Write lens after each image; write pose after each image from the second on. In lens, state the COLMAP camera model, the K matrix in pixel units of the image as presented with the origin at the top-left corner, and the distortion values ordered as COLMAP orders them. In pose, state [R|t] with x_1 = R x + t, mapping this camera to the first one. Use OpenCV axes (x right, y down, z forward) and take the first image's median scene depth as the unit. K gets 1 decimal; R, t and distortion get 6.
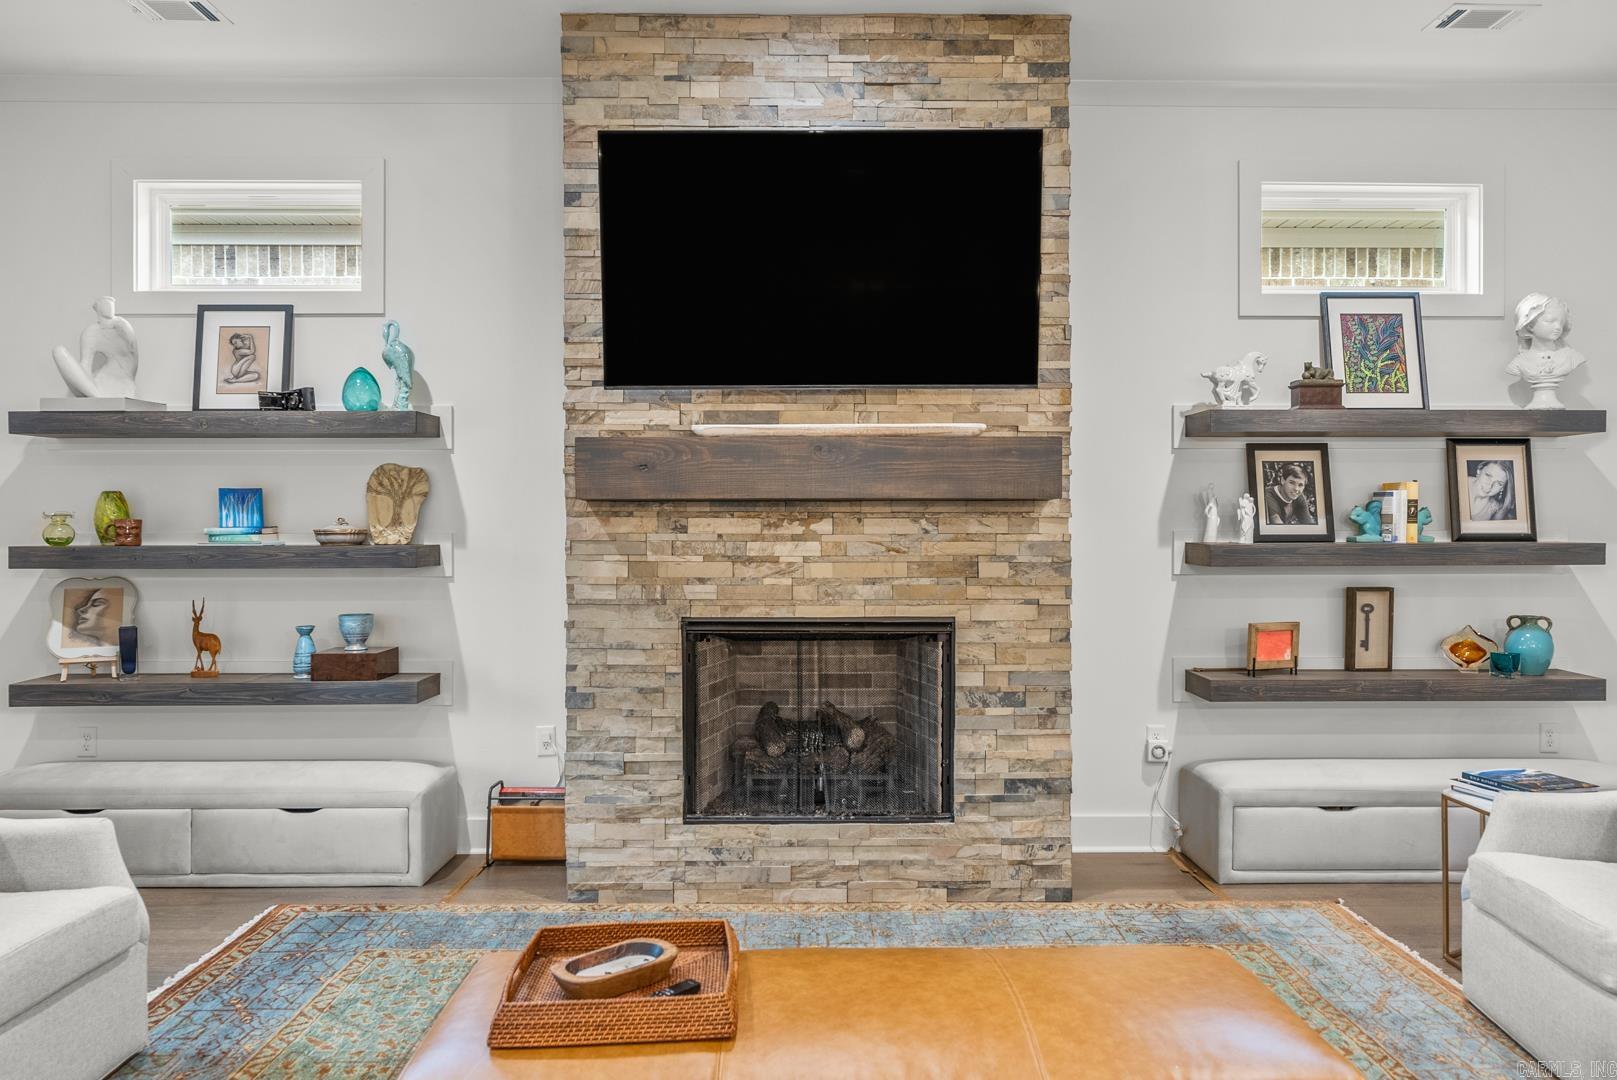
lens RADIAL K [[1098.2, 0, 807.3], [0, 1098.2, 535.8], [0, 0, 1]] dist [-0.003683, -0.001412]
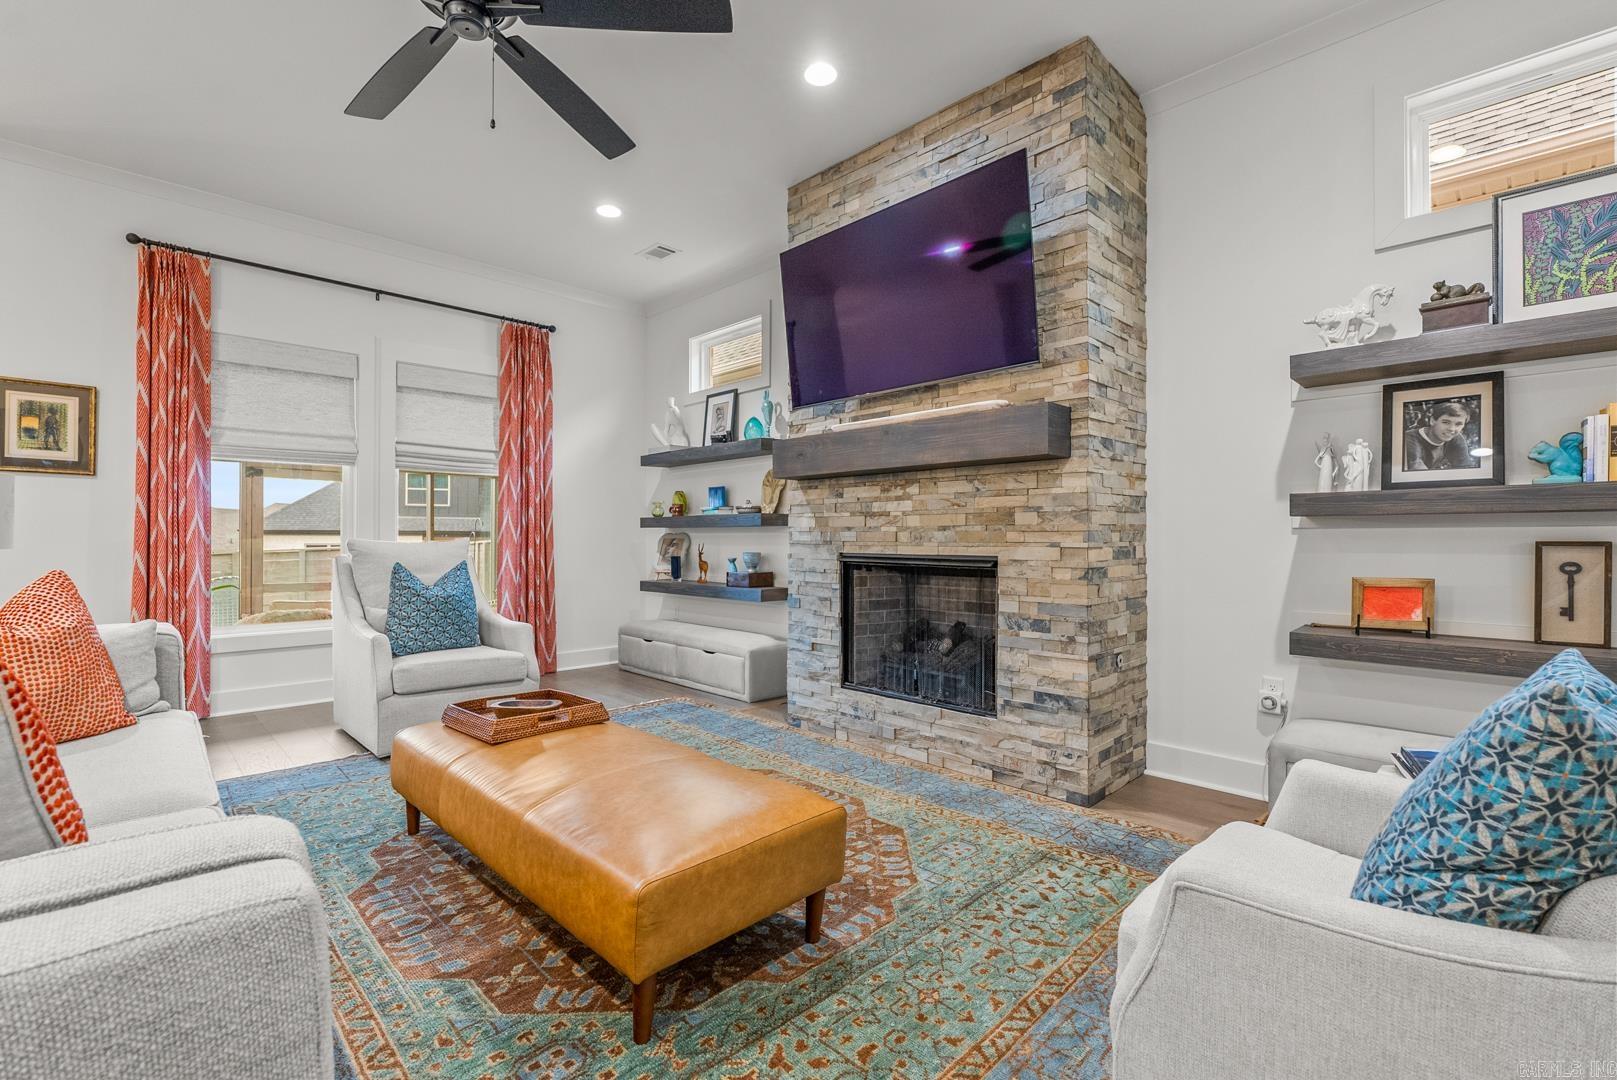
lens RADIAL K [[715.2, 0, 807.4], [0, 715.2, 537.1], [0, 0, 1]] dist [-0.010682, 0.002750]
pose [[0.692445, 0.001337, -0.721470, 0.574825], [-0.004729, 0.999985, -0.002686, 0.055028], [0.721456, 0.005272, 0.692441, 0.273221]]
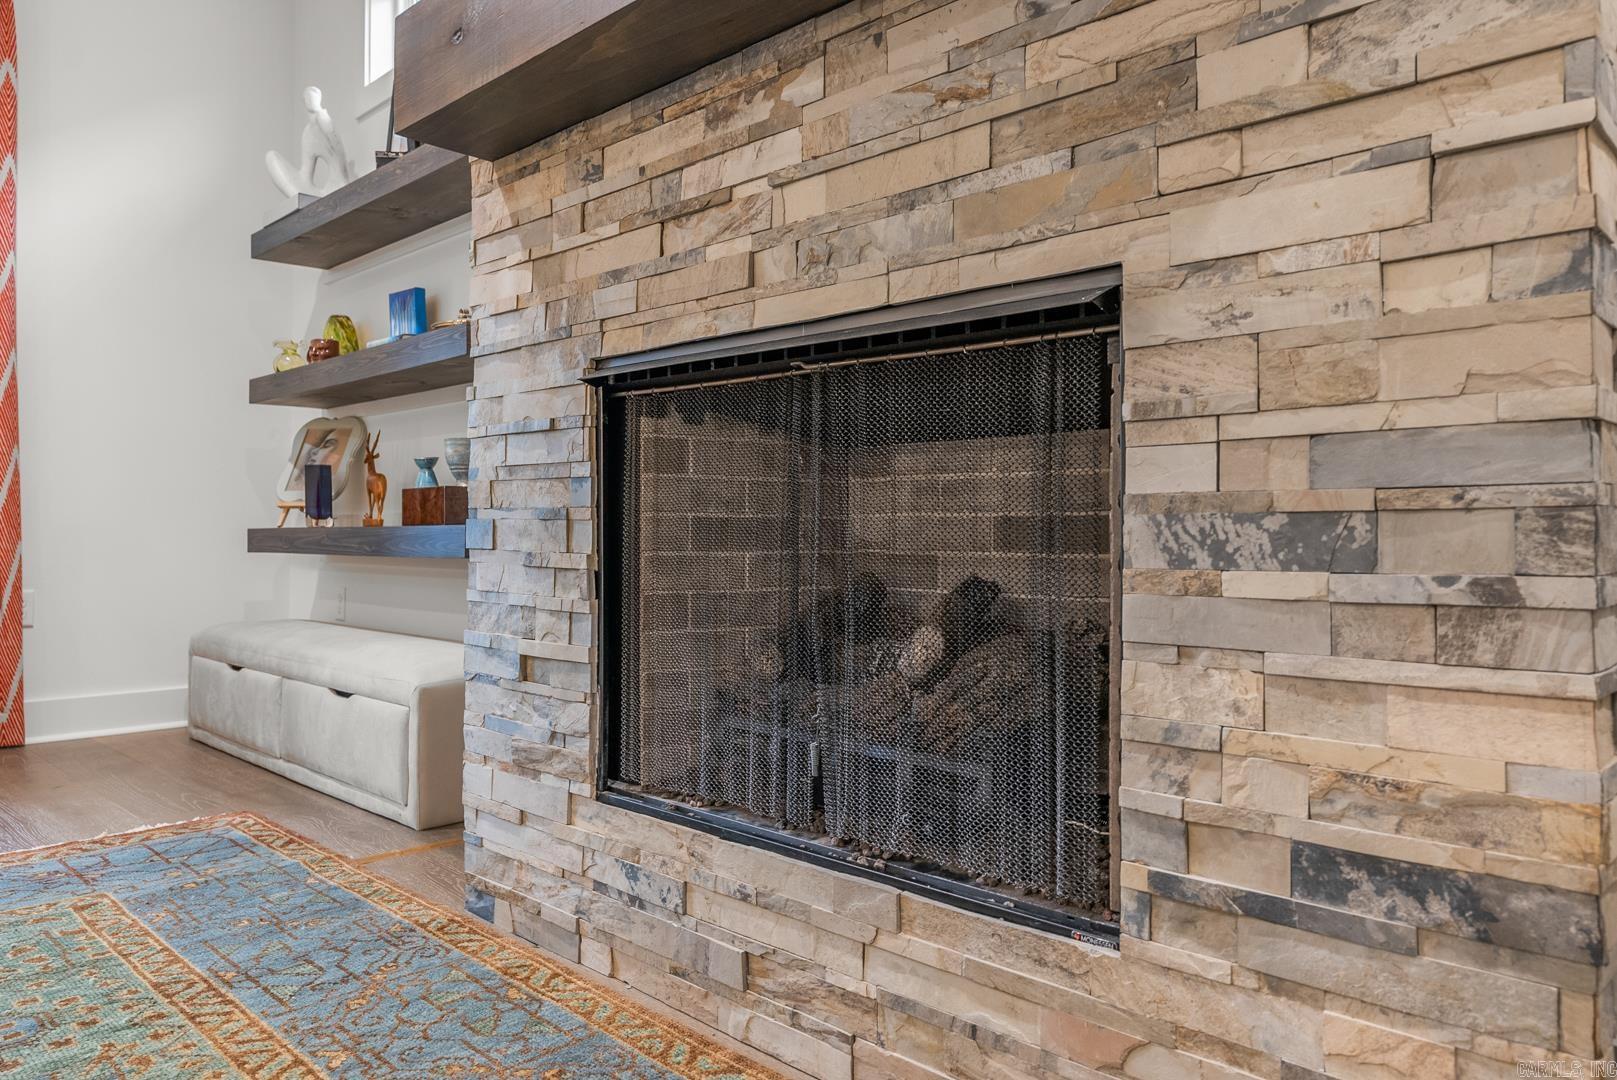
lens RADIAL K [[1098.2, 0, 810.2], [0, 1098.2, 520.2], [0, 0, 1]] dist [-0.003683, -0.001412]
pose [[0.711128, -0.004003, -0.703051, 0.283573], [-0.006139, 0.999910, -0.011903, 0.147877], [0.703036, 0.012781, 0.711039, 0.728285]]
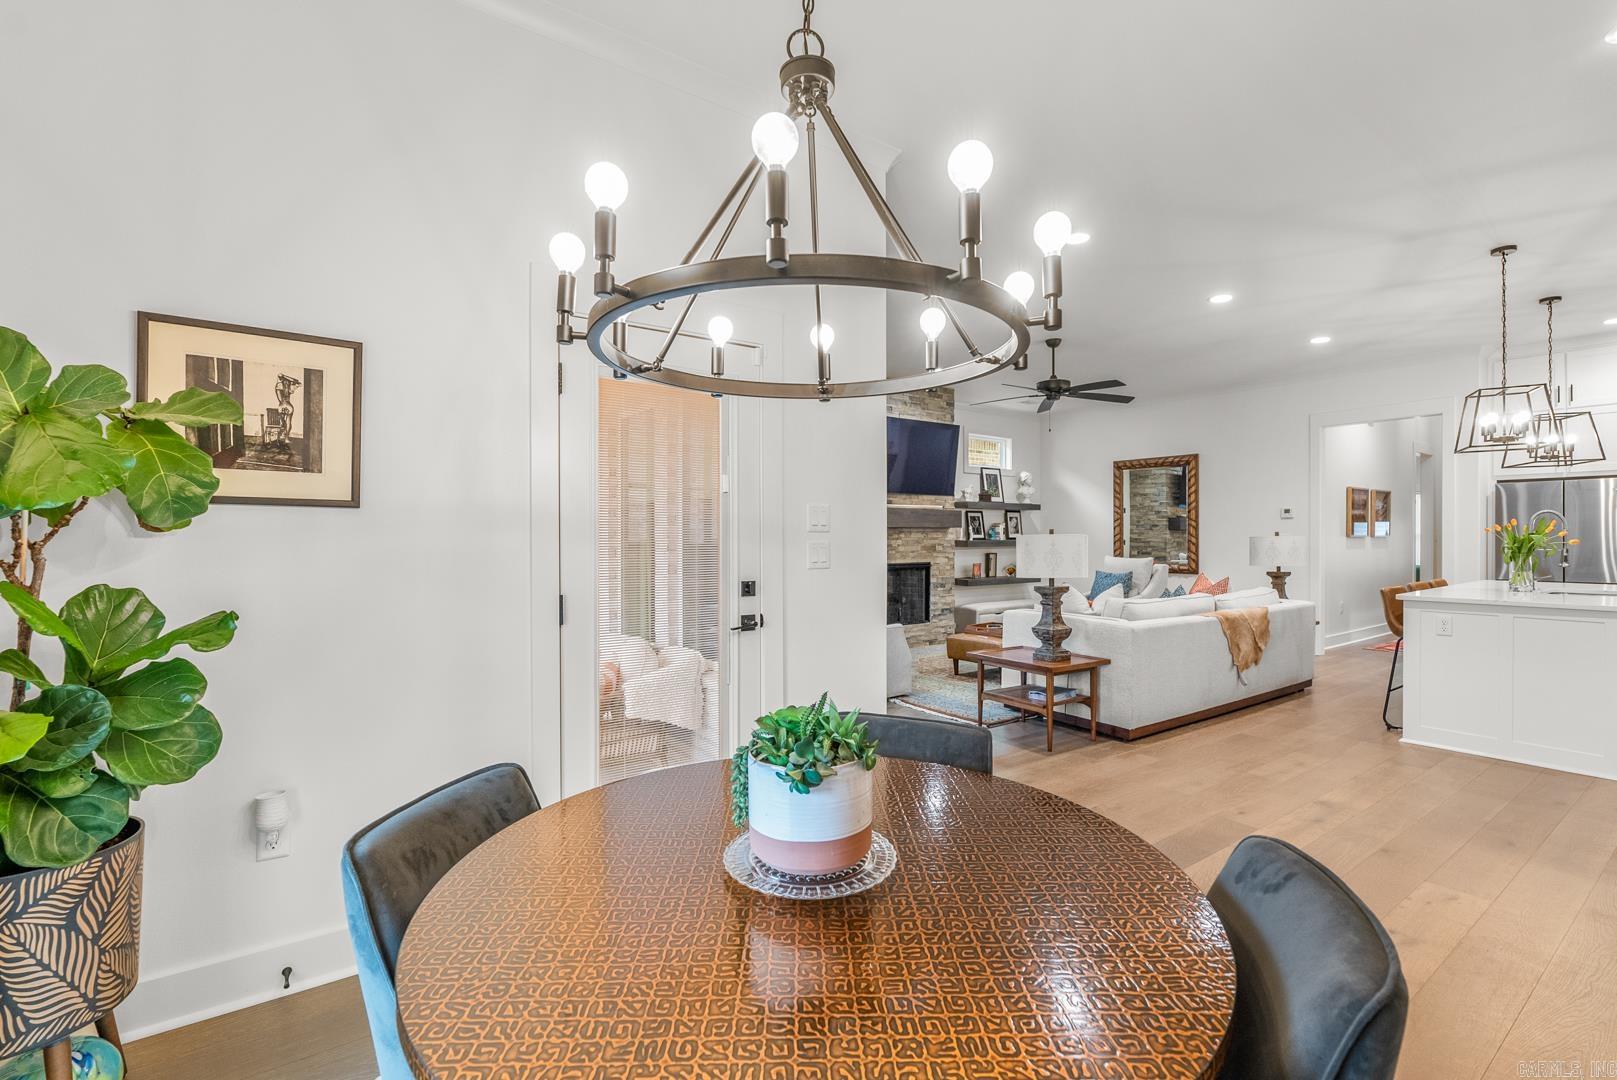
lens RADIAL K [[715.2, 0, 815.8], [0, 715.2, 539.5], [0, 0, 1]] dist [-0.010682, 0.002750]
pose [[0.815577, -0.002322, 0.578644, -1.438026], [0.002300, 0.999997, 0.000771, 0.001910], [-0.578644, 0.000702, 0.815580, -0.601550]]
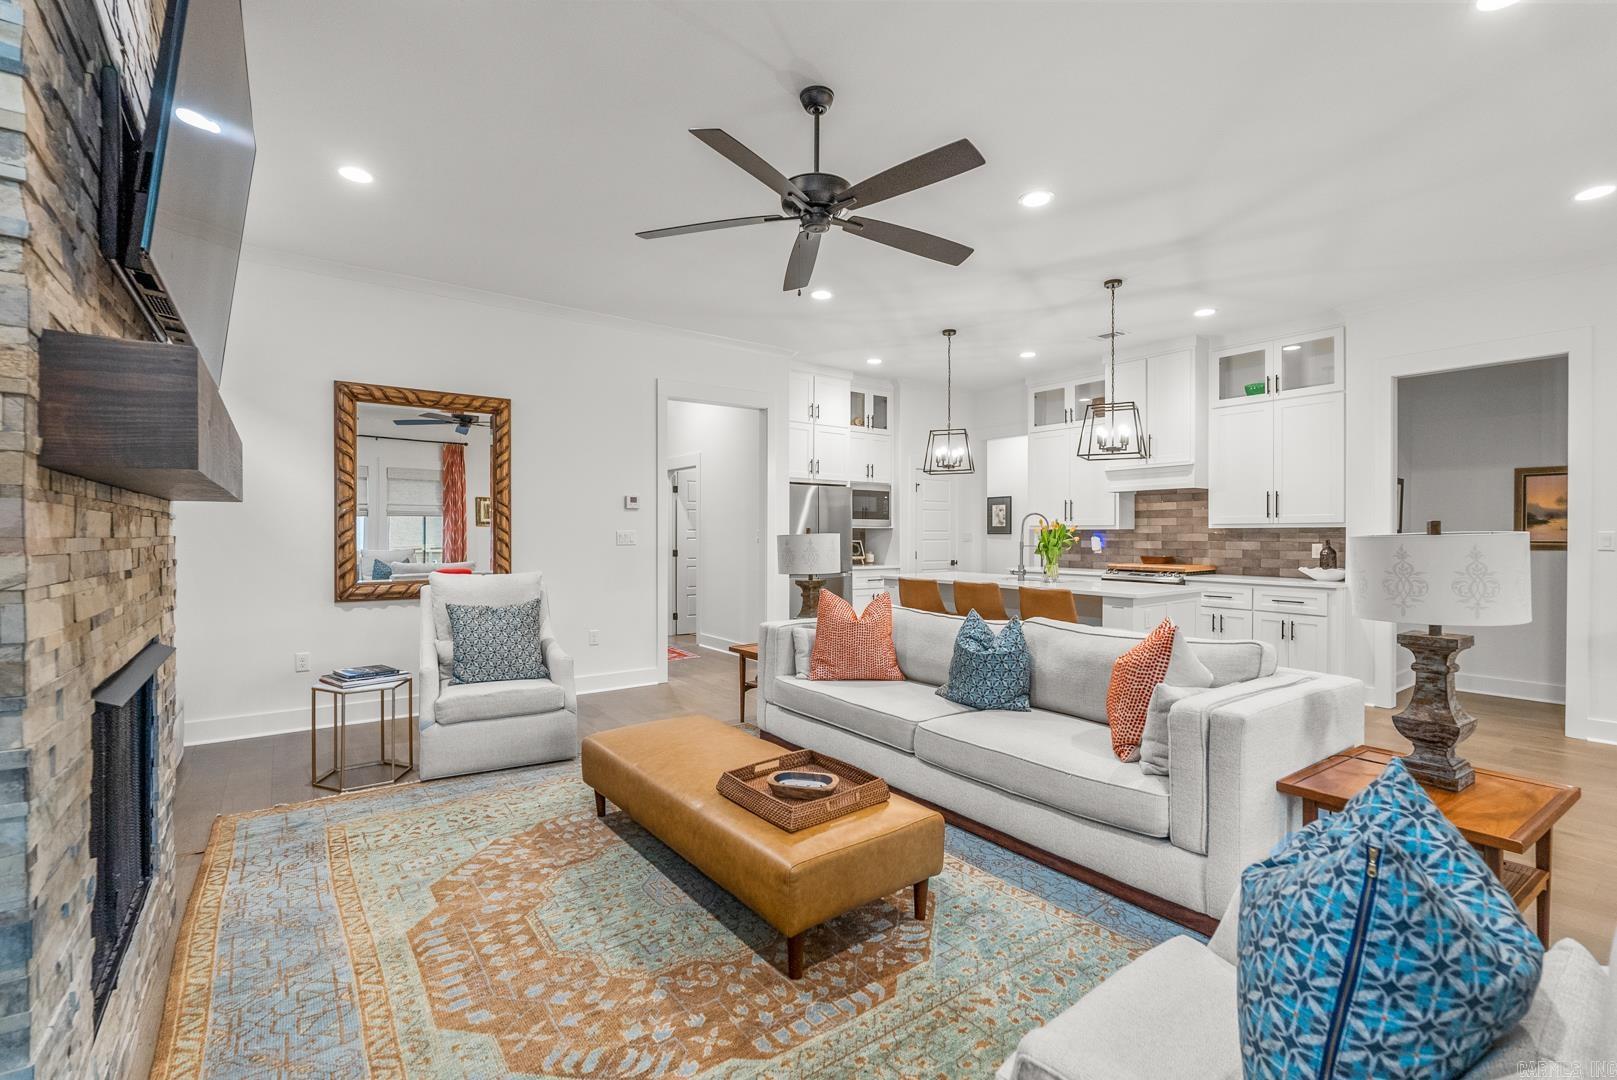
lens RADIAL K [[715.2, 0, 813.7], [0, 715.2, 538.2], [0, 0, 1]] dist [-0.010682, 0.002750]
pose [[-0.584486, -0.005692, 0.811384, -0.609259], [0.000189, 0.999974, 0.007150, -0.003651], [-0.811404, 0.004332, -0.584470, 0.895245]]
